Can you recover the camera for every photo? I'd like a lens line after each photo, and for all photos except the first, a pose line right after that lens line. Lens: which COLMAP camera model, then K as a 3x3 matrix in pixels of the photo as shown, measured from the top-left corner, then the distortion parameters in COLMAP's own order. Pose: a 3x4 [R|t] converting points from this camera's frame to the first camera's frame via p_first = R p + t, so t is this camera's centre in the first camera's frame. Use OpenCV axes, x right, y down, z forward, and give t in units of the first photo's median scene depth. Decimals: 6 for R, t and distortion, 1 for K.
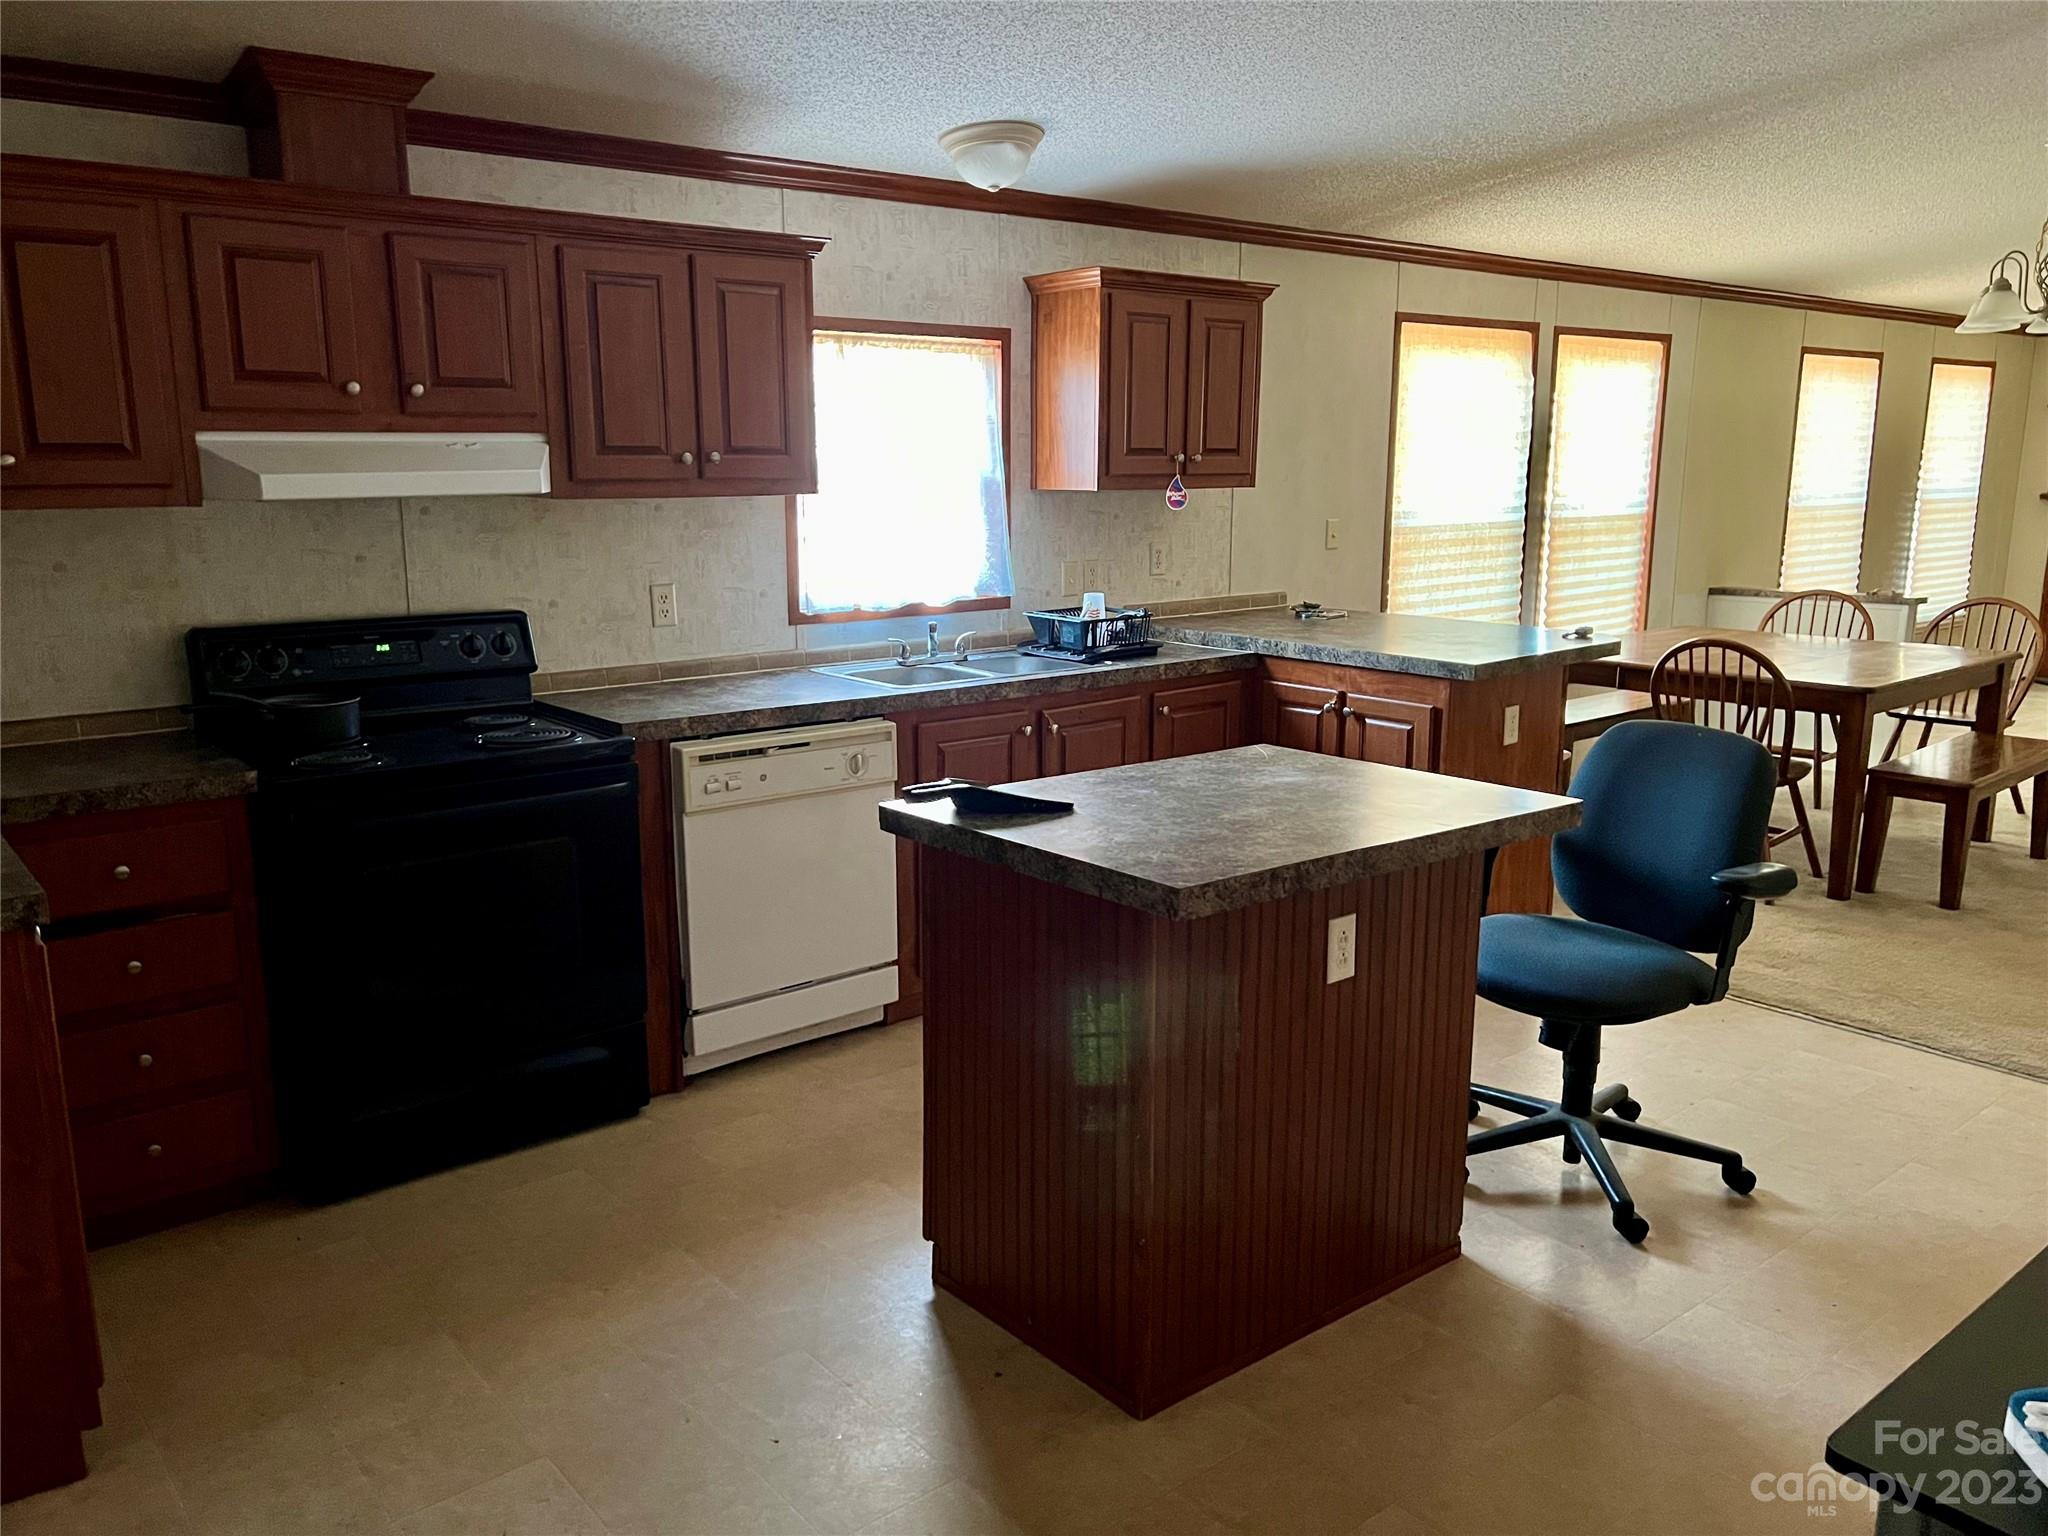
lens RADIAL K [[1547.1, 0, 1036.5], [0, 1547.1, 777.5], [0, 0, 1]] dist [0.040623, -0.031511]
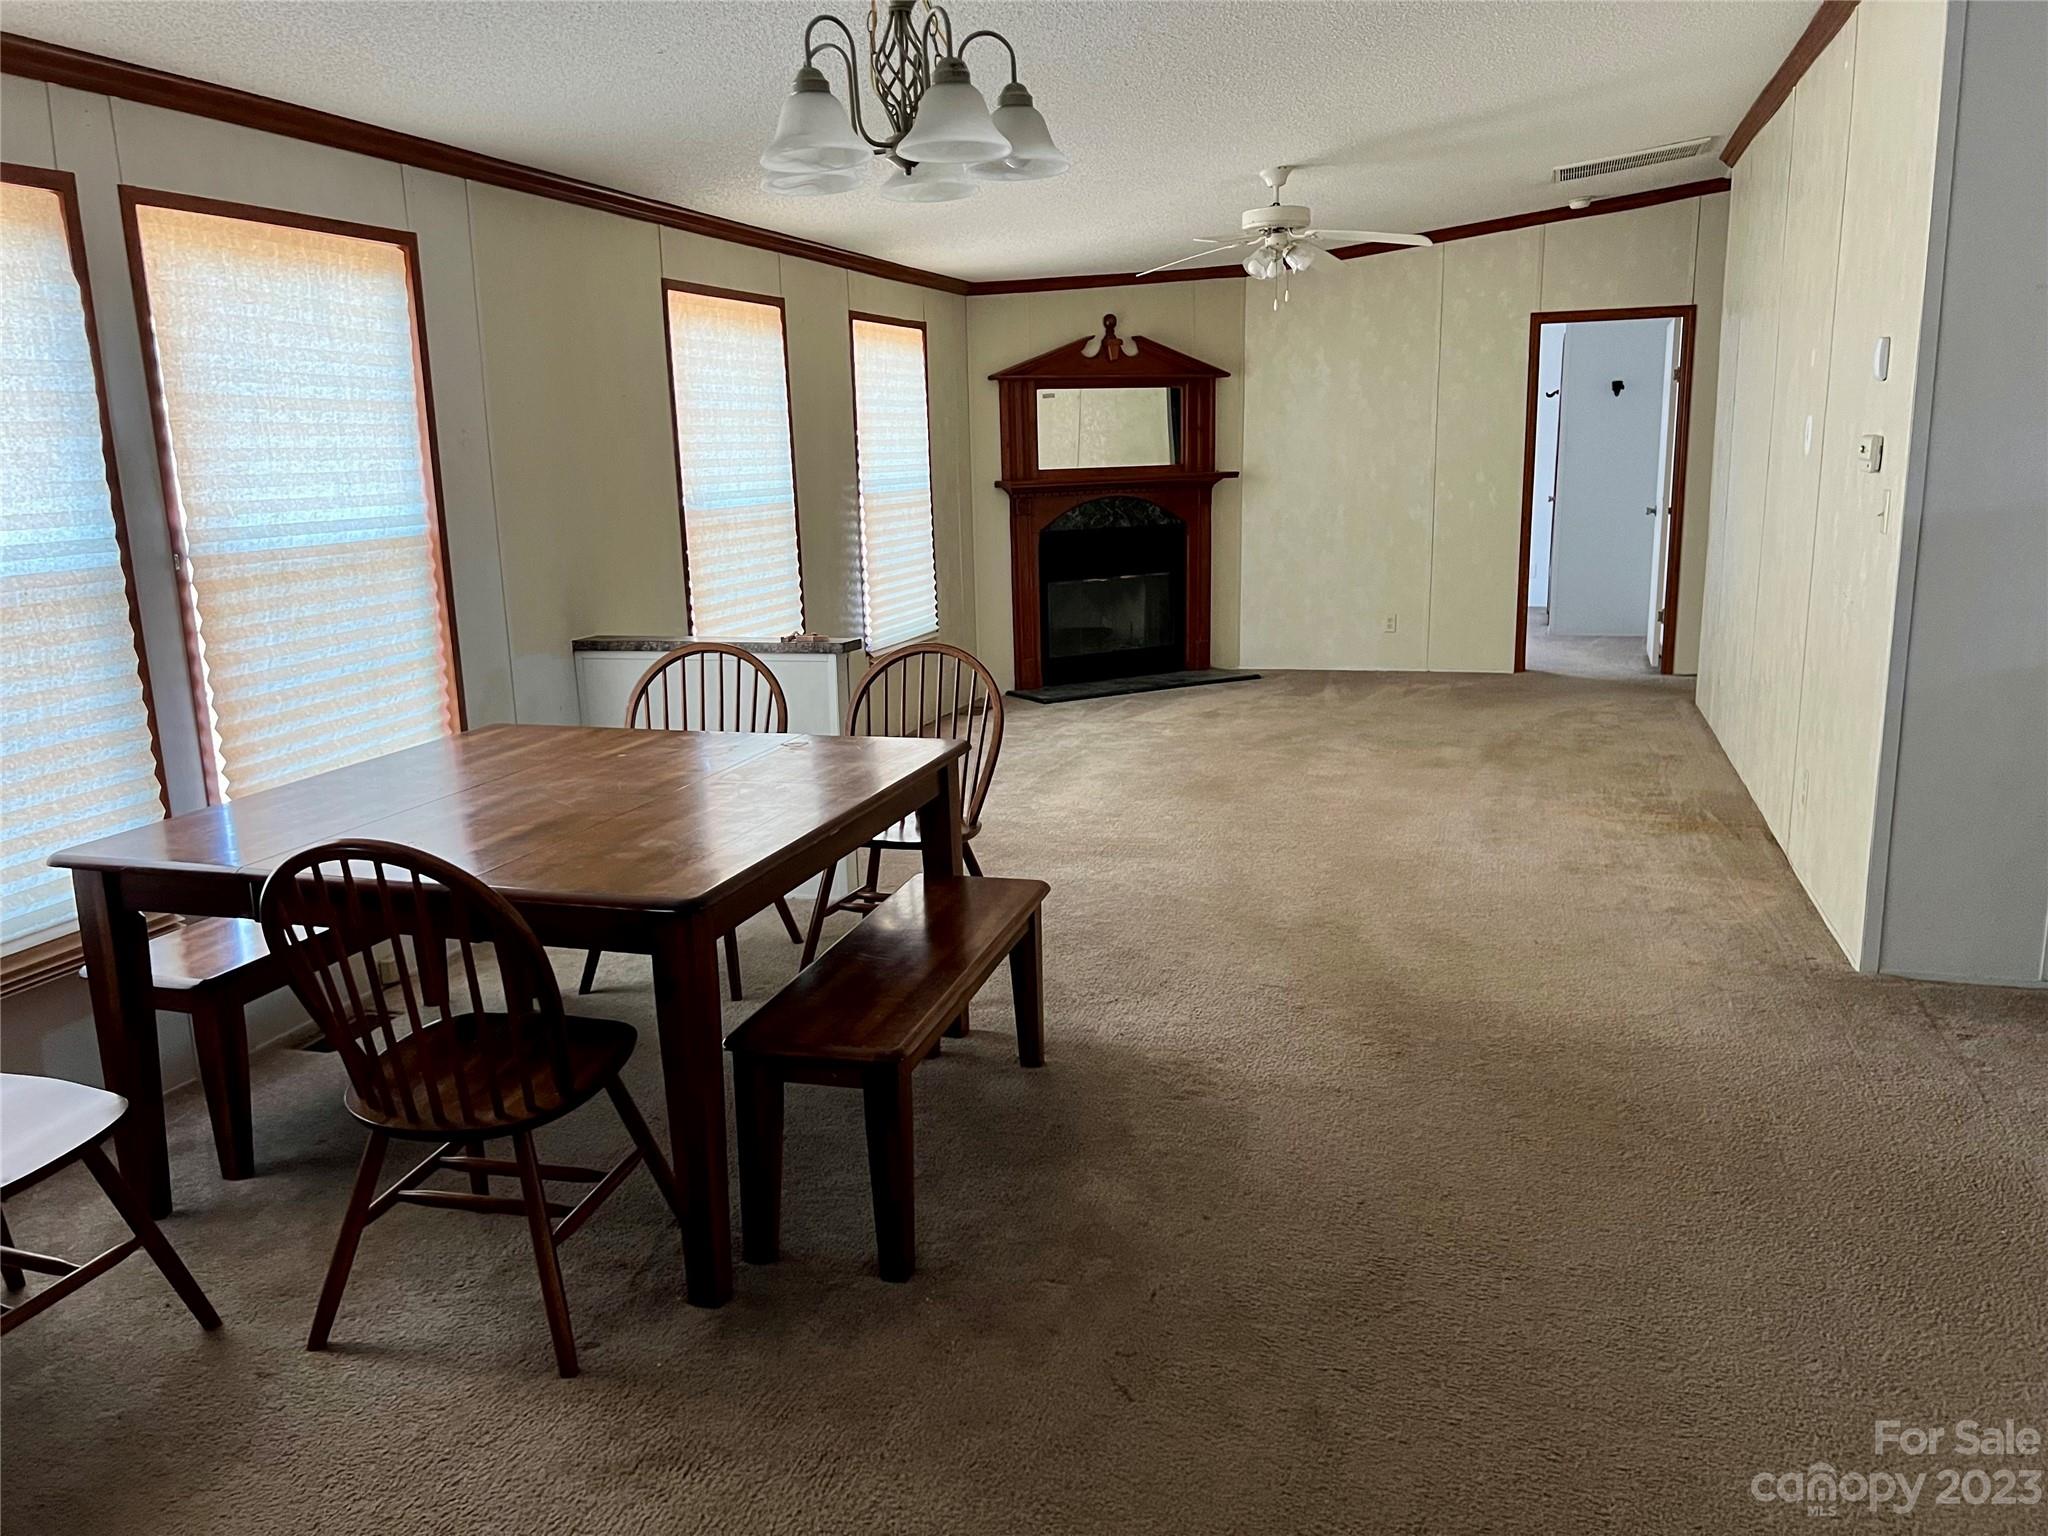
lens RADIAL K [[1547.1, 0, 1027.0], [0, 1547.1, 765.2], [0, 0, 1]] dist [0.040623, -0.031511]
pose [[0.843609, -0.123886, 0.522471, 0.281027], [0.124102, 0.991661, 0.034756, -0.079146], [-0.522420, 0.035520, 0.851948, 0.398561]]
